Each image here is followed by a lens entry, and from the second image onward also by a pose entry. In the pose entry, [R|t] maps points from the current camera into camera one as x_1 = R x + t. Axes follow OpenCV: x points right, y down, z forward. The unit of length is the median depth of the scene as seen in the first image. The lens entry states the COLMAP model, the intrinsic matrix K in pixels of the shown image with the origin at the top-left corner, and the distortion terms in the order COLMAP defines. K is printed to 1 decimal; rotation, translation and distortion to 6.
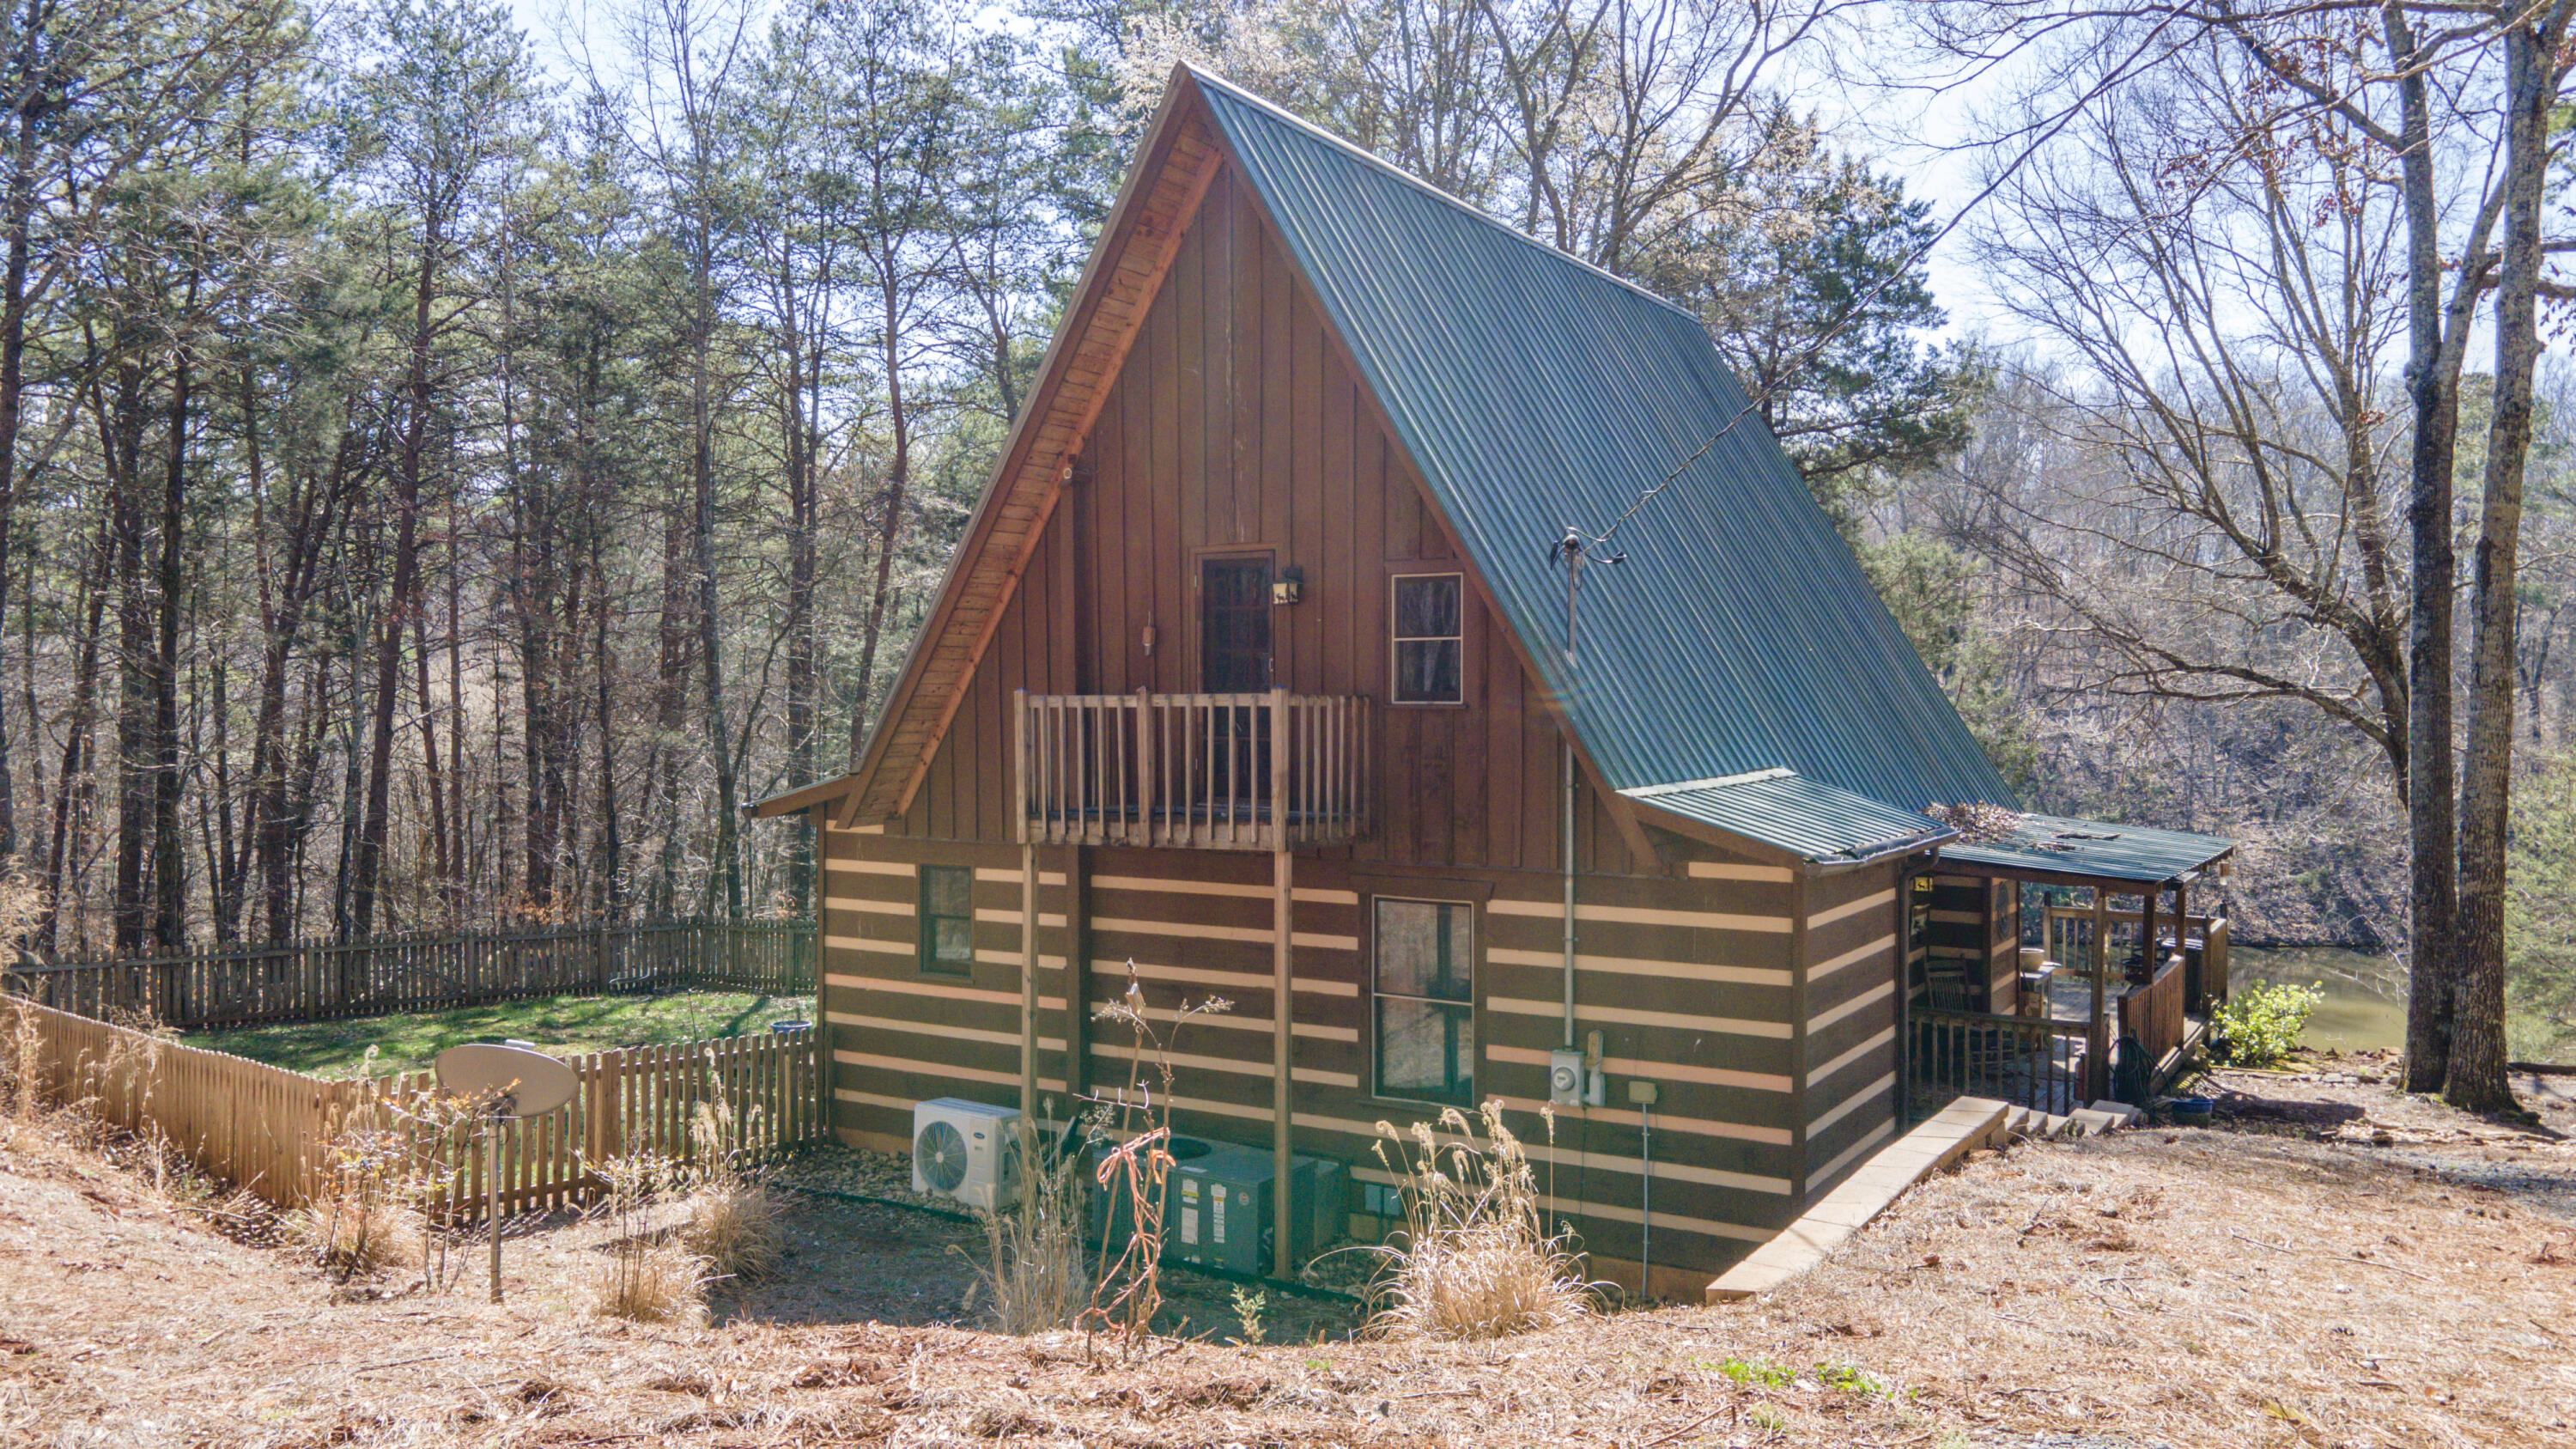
lens RADIAL K [[1873.7, 0, 1283.9], [0, 1873.7, 715.1], [0, 0, 1]] dist [0.039675, 0.001754]
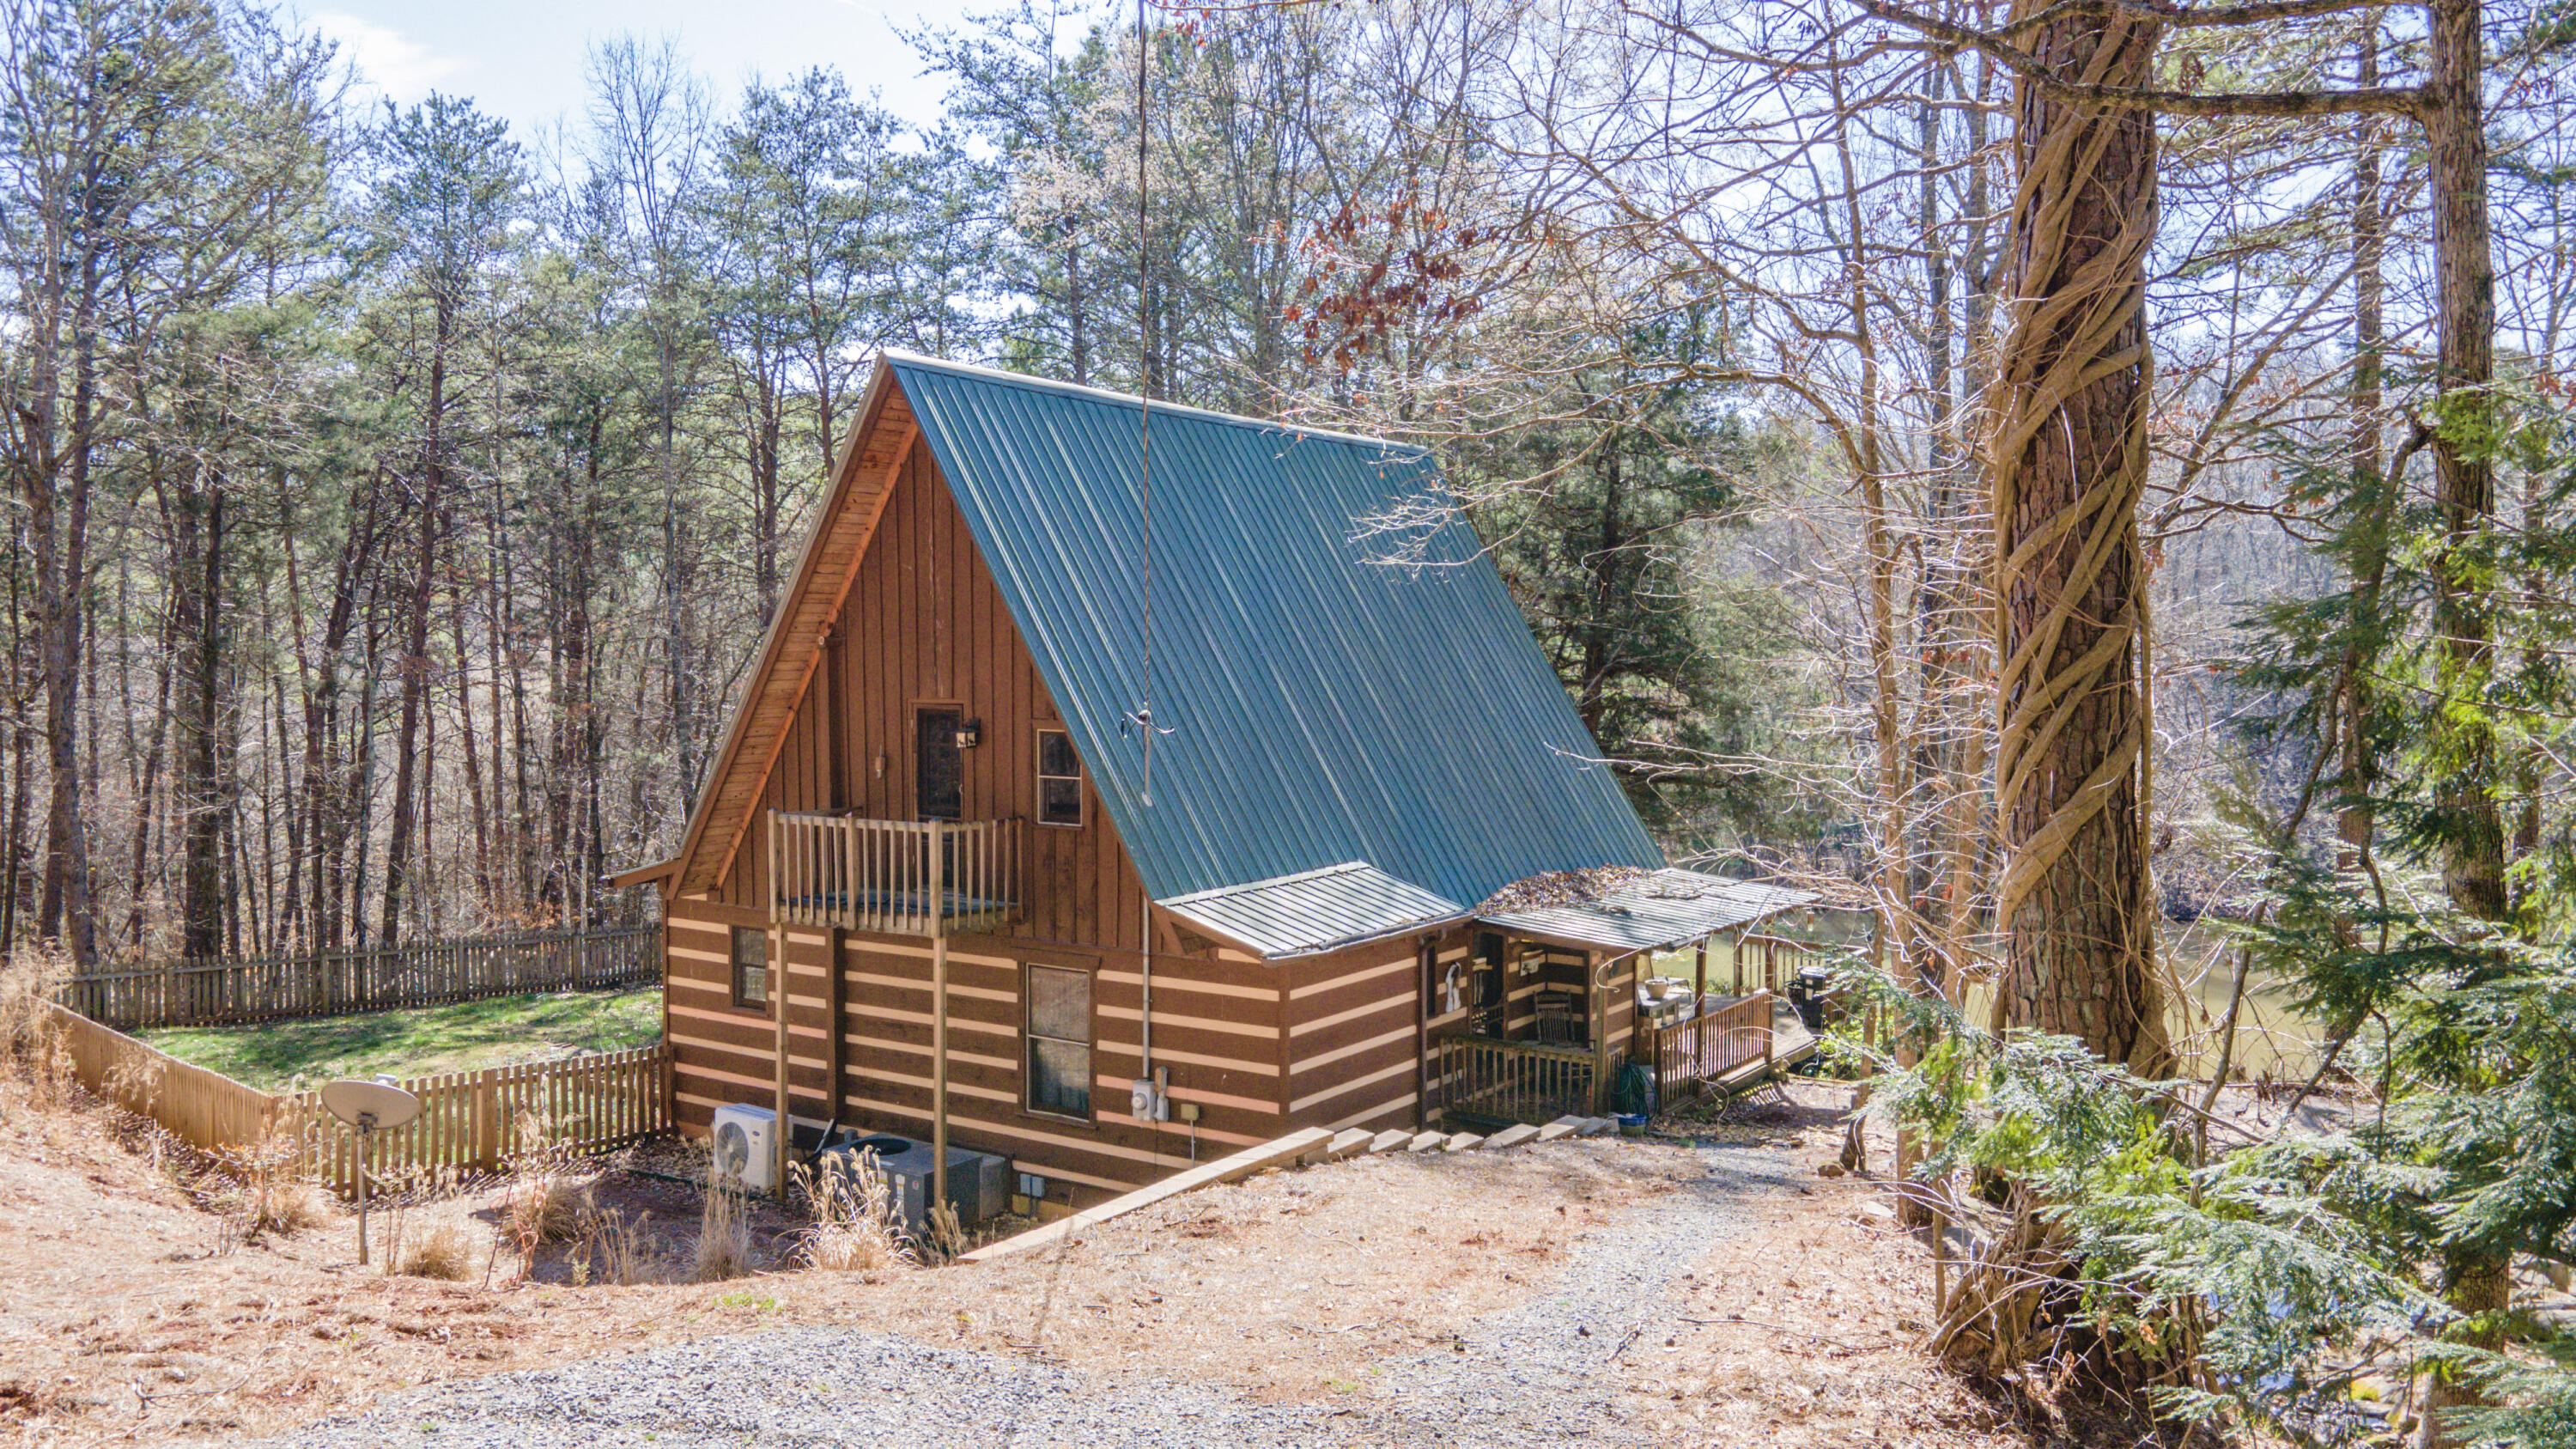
lens RADIAL K [[1873.7, 0, 1283.9], [0, 1873.7, 715.1], [0, 0, 1]] dist [0.039675, 0.001754]
pose [[0.999066, 0.000283, -0.043205, 0.289294], [0.000810, 0.999680, 0.025293, -0.116339], [0.043198, -0.025304, 0.998746, -0.344571]]
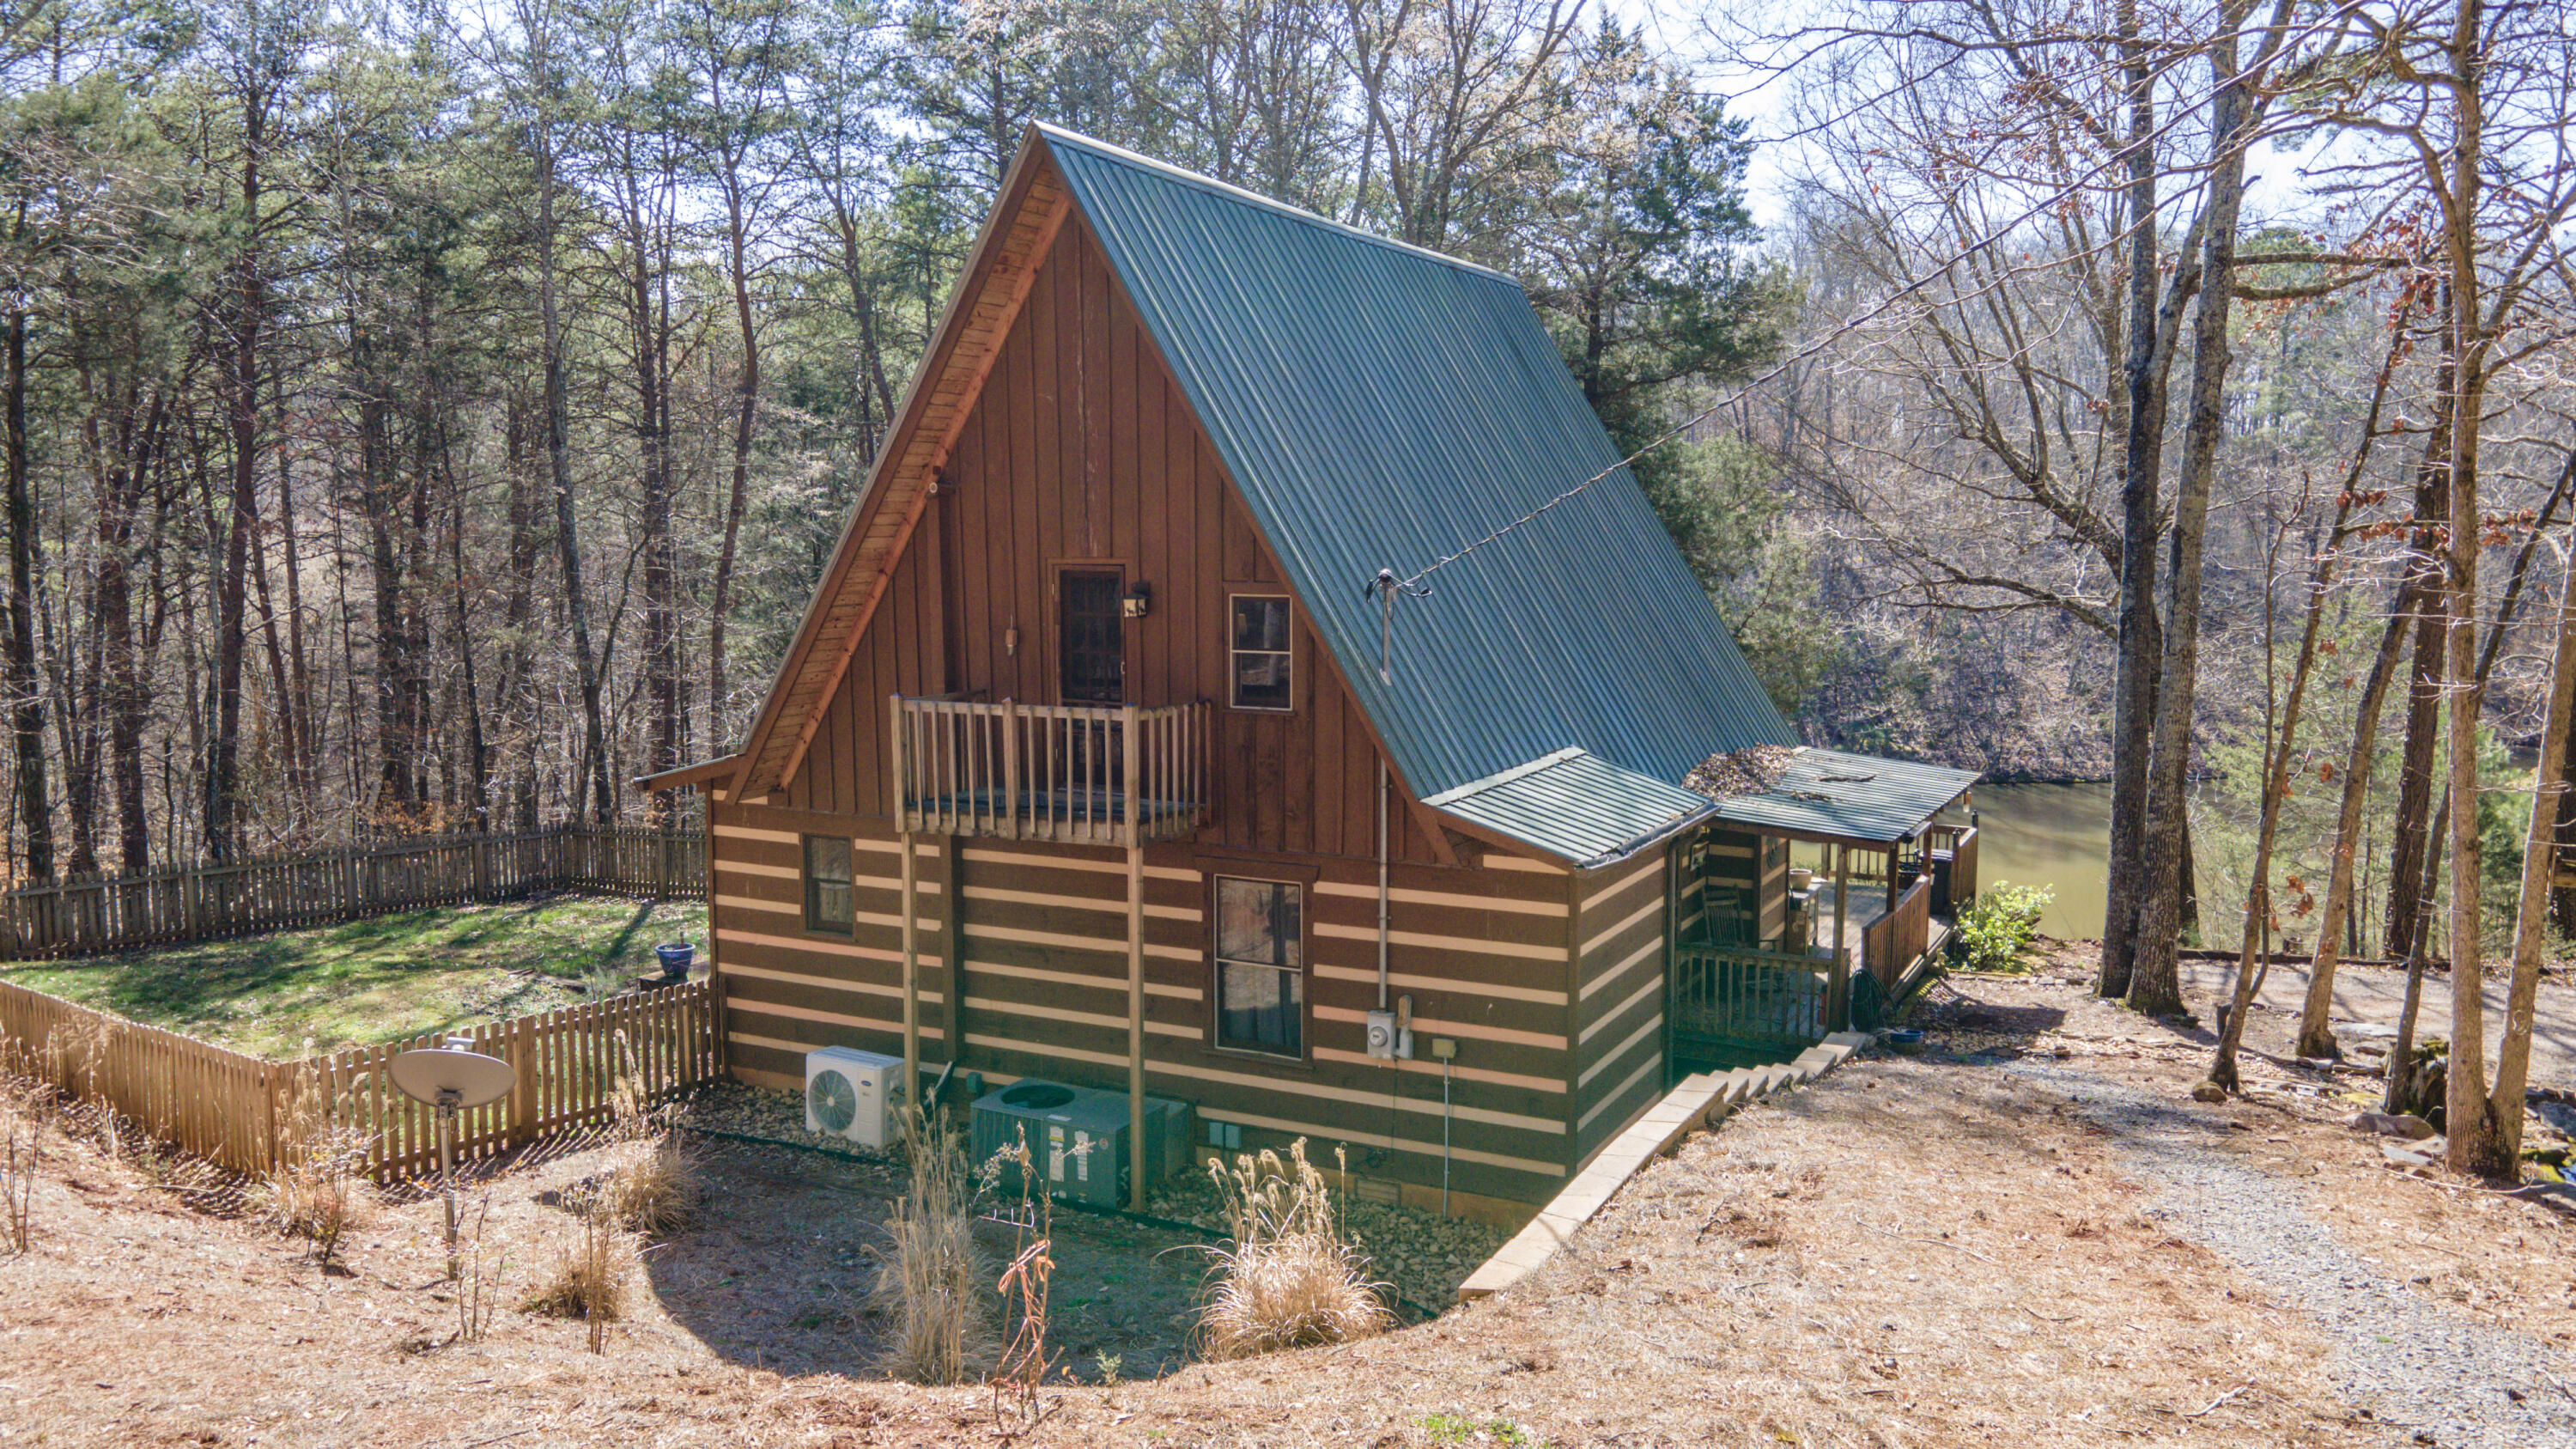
lens RADIAL K [[1873.7, 0, 1283.9], [0, 1873.7, 715.1], [0, 0, 1]] dist [0.039675, 0.001754]
pose [[0.996971, -0.010670, 0.077042, 0.002808], [0.003629, 0.995848, 0.090961, -0.101797], [-0.077692, -0.090406, 0.992870, -0.122647]]
